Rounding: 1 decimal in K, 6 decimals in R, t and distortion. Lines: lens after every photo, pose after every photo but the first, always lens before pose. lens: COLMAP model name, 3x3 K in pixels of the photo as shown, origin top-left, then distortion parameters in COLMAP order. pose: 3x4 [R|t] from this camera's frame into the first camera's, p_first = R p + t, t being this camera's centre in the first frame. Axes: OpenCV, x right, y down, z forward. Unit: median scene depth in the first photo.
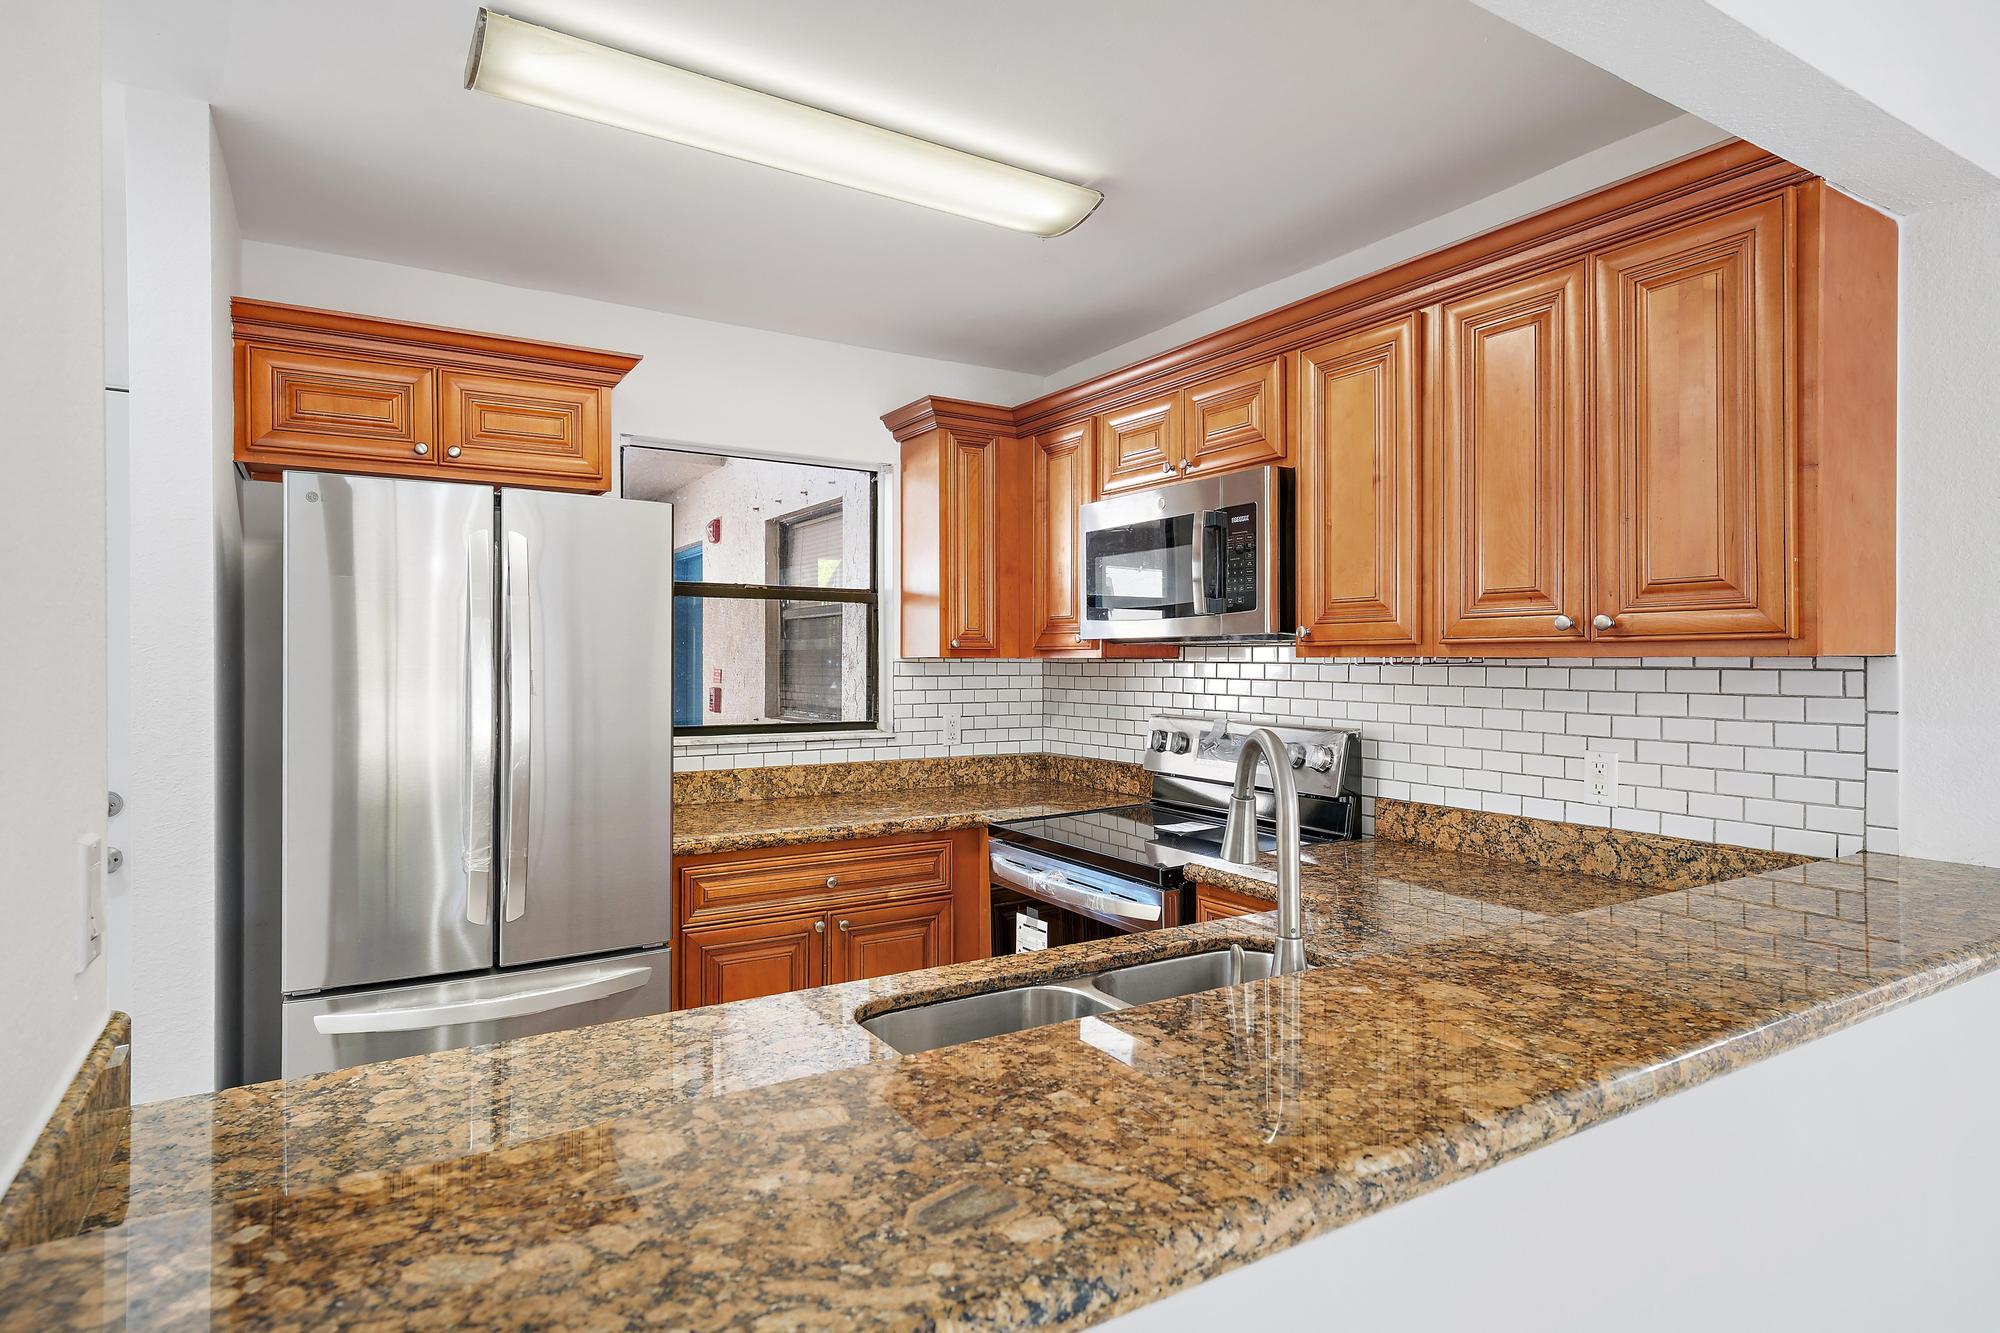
lens RADIAL K [[1085.9, 0, 996.0], [0, 1085.9, 652.1], [0, 0, 1]] dist [0.004316, 0.000643]
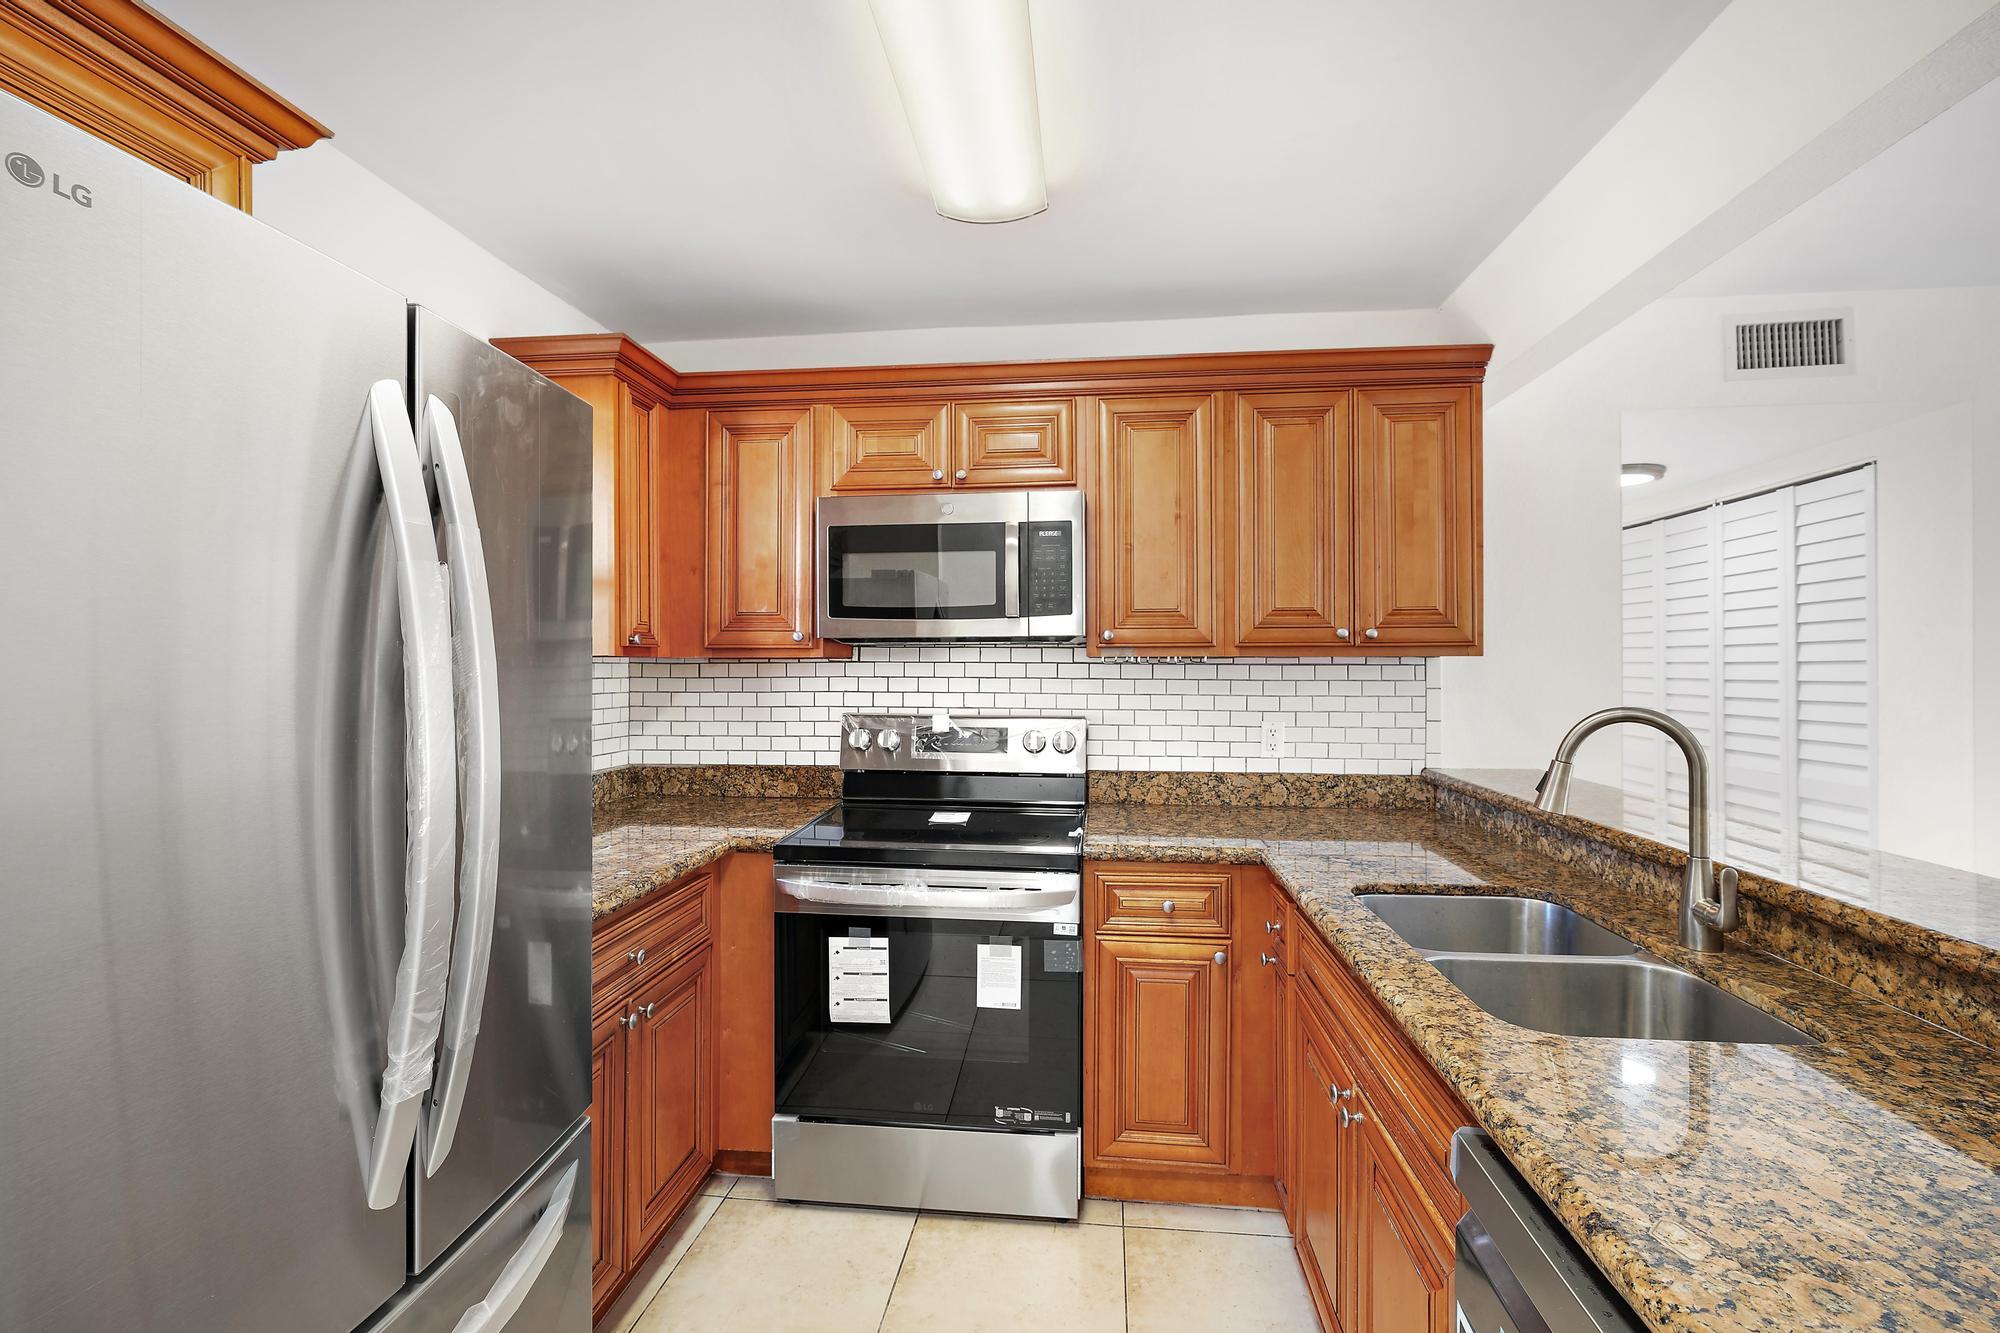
lens RADIAL K [[899.0, 0, 998.4], [0, 899.0, 653.2], [0, 0, 1]] dist [0.000857, 0.001489]
pose [[0.605881, 0.007916, 0.795516, -0.561962], [-0.004180, 0.999968, -0.006767, 0.007878], [-0.795544, 0.000774, 0.605895, 0.491258]]
